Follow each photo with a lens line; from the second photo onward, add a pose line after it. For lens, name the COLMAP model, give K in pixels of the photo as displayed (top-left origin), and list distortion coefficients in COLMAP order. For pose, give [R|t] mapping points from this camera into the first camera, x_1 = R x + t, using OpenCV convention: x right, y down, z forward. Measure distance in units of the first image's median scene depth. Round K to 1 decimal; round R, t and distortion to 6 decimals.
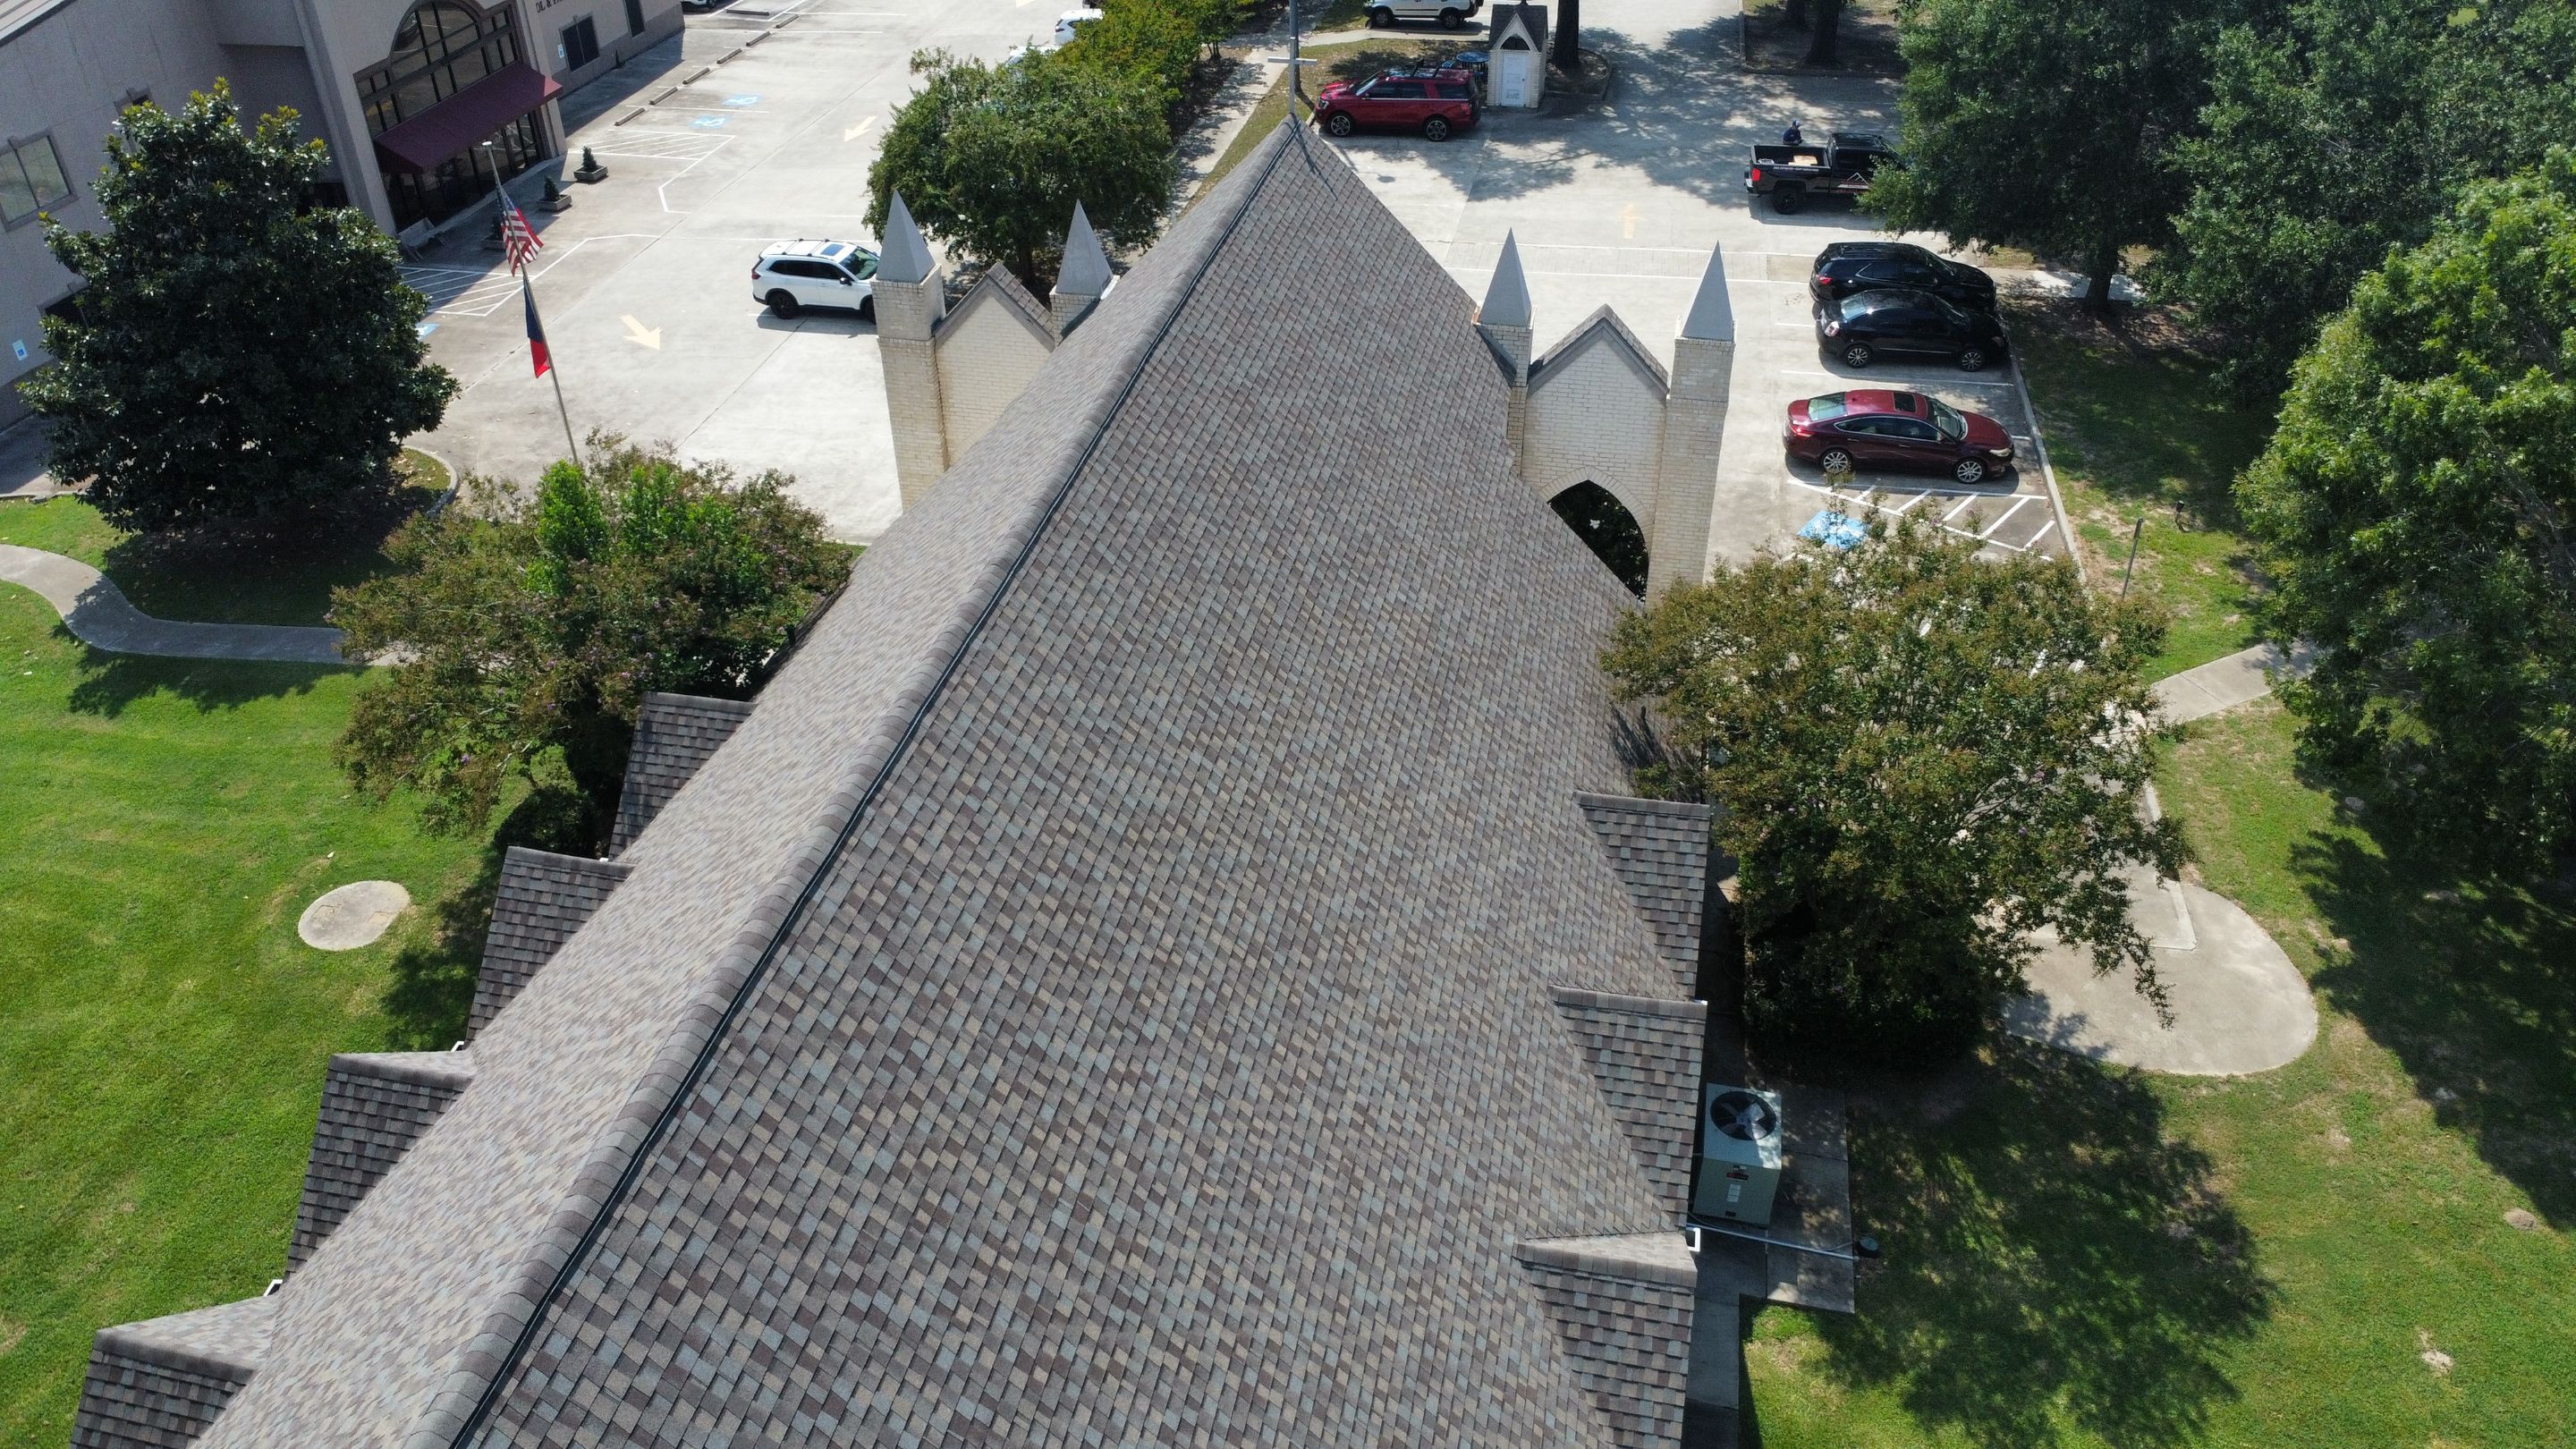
lens RADIAL K [[1867.5, 0, 1292.7], [0, 1867.5, 727.1], [0, 0, 1]] dist [-0.014681, -0.036907]
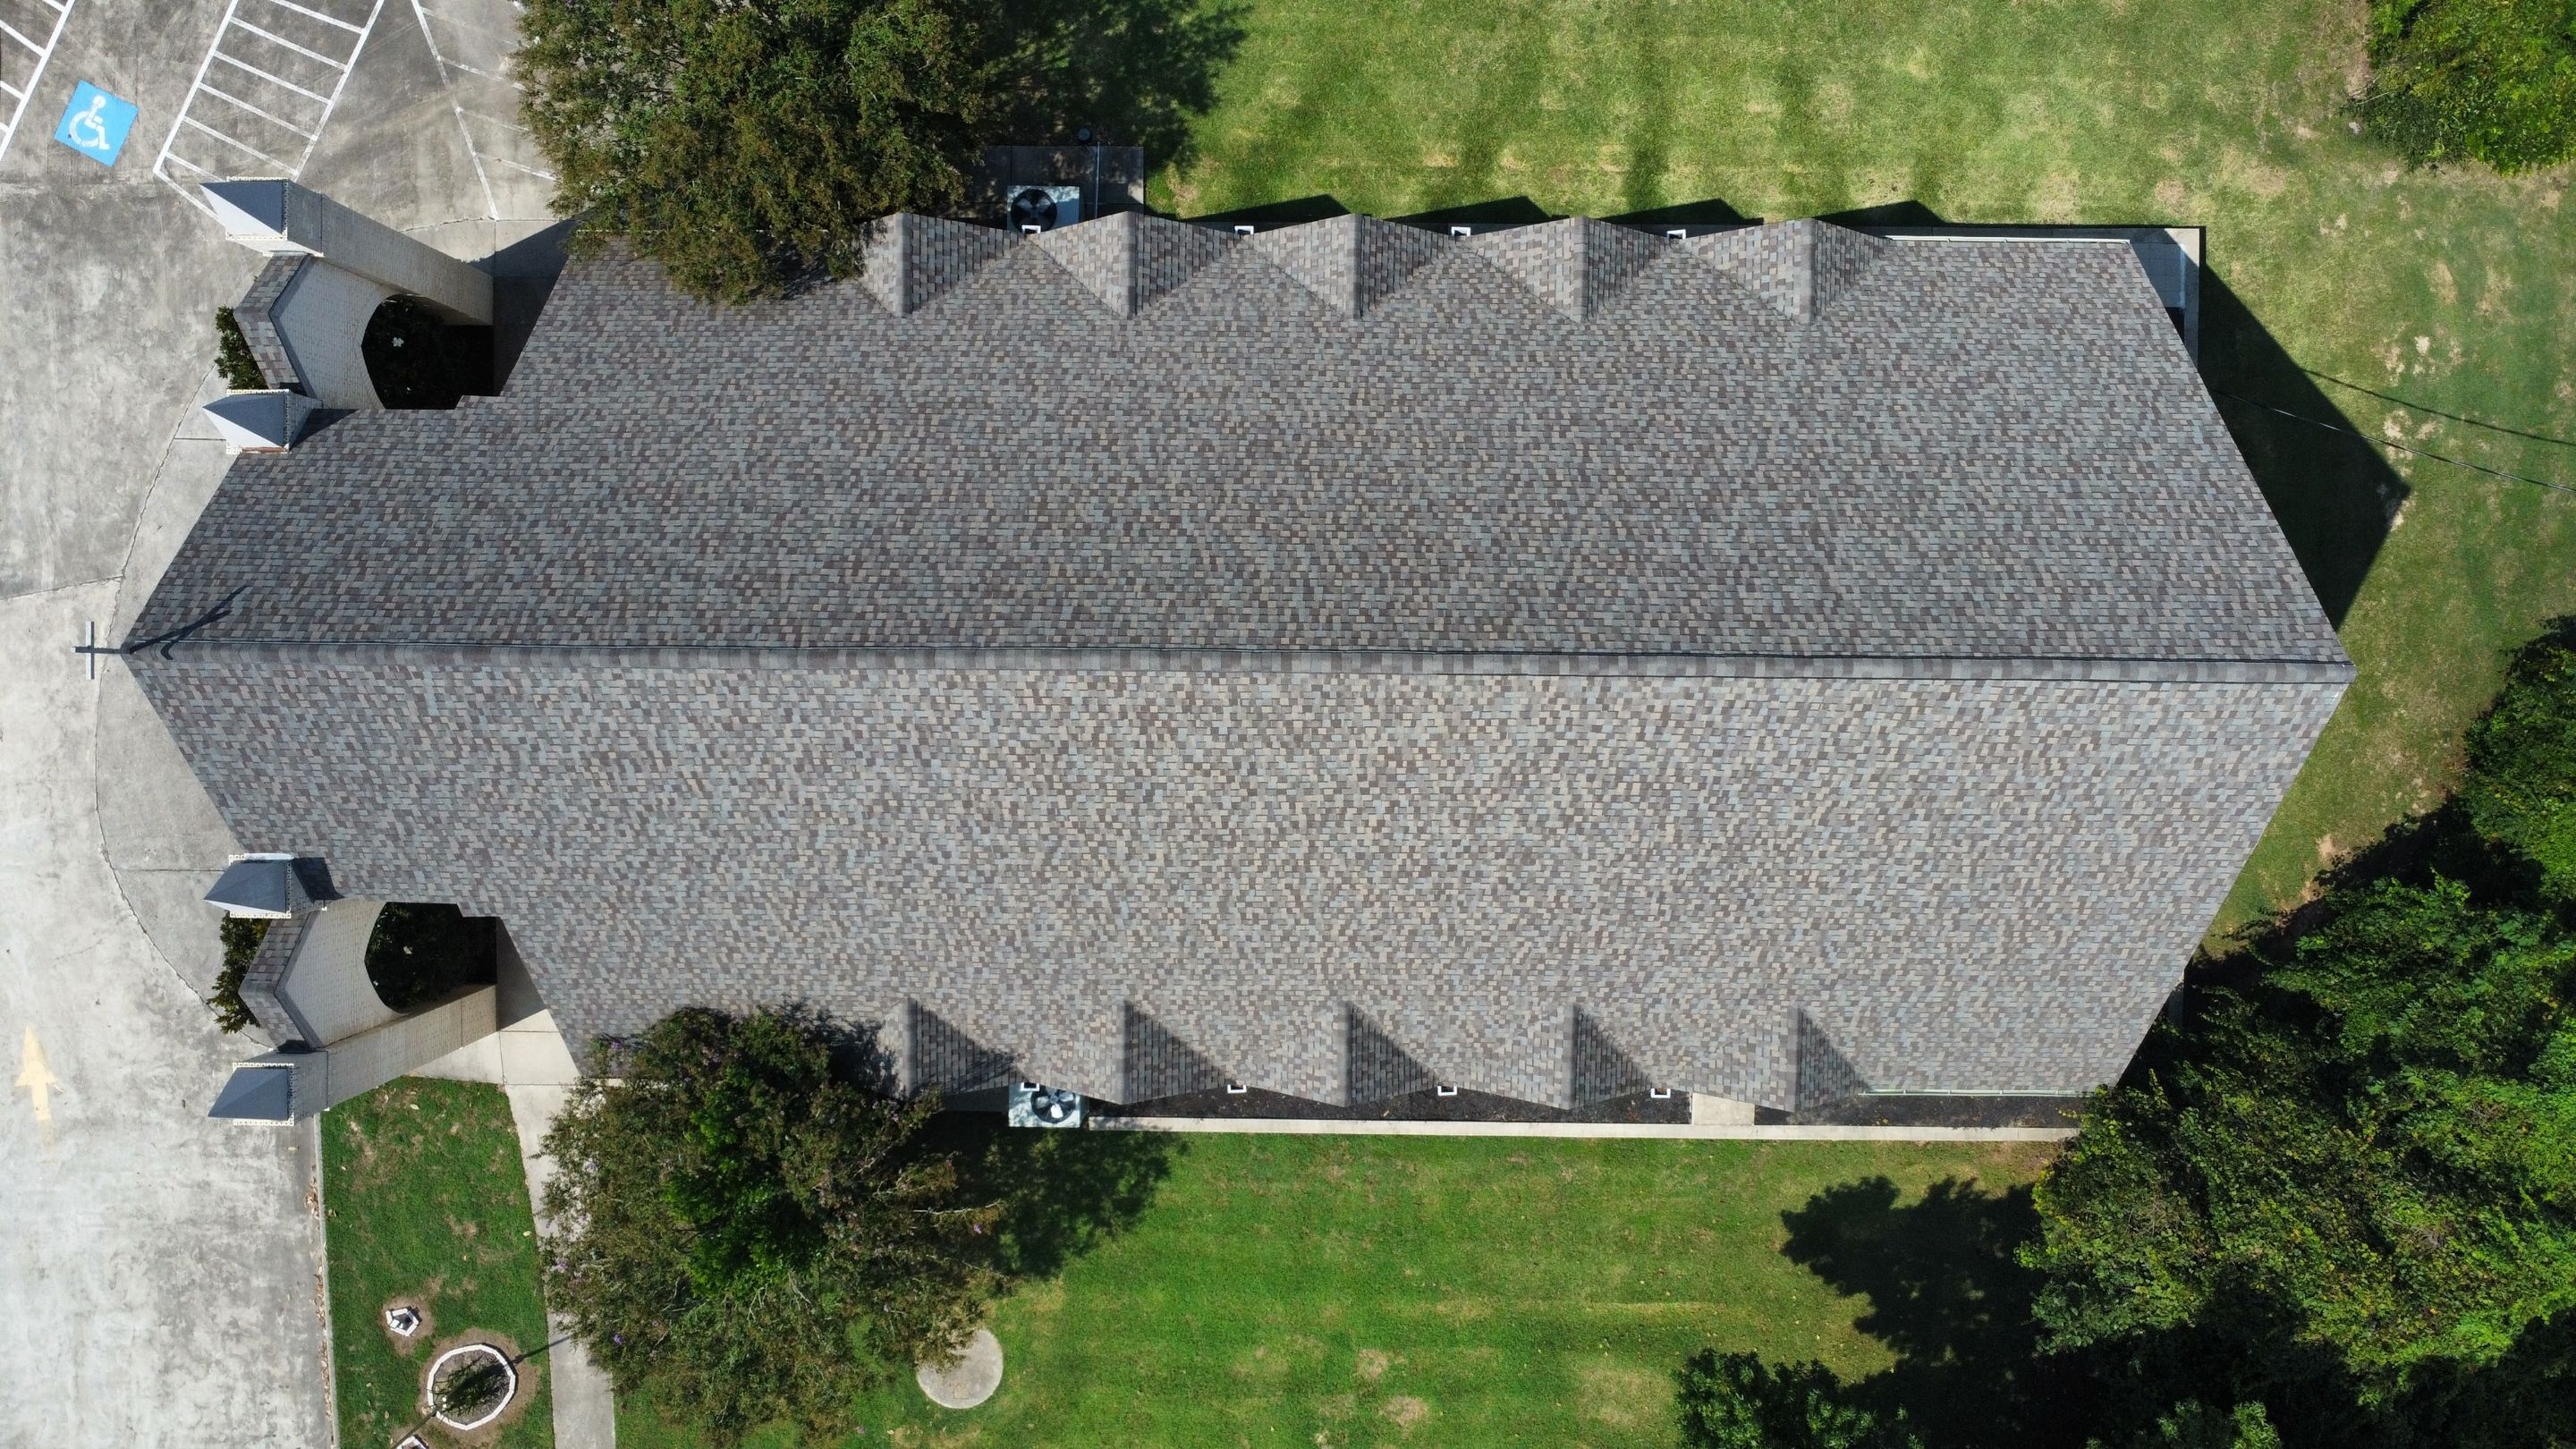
lens RADIAL K [[1867.5, 0, 1292.7], [0, 1867.5, 727.1], [0, 0, 1]] dist [-0.014681, -0.036907]
pose [[-0.188810, -0.981766, -0.022034, -0.097065], [0.575513, -0.128806, 0.807585, -0.582626], [-0.795698, 0.139799, 0.589339, 0.051712]]
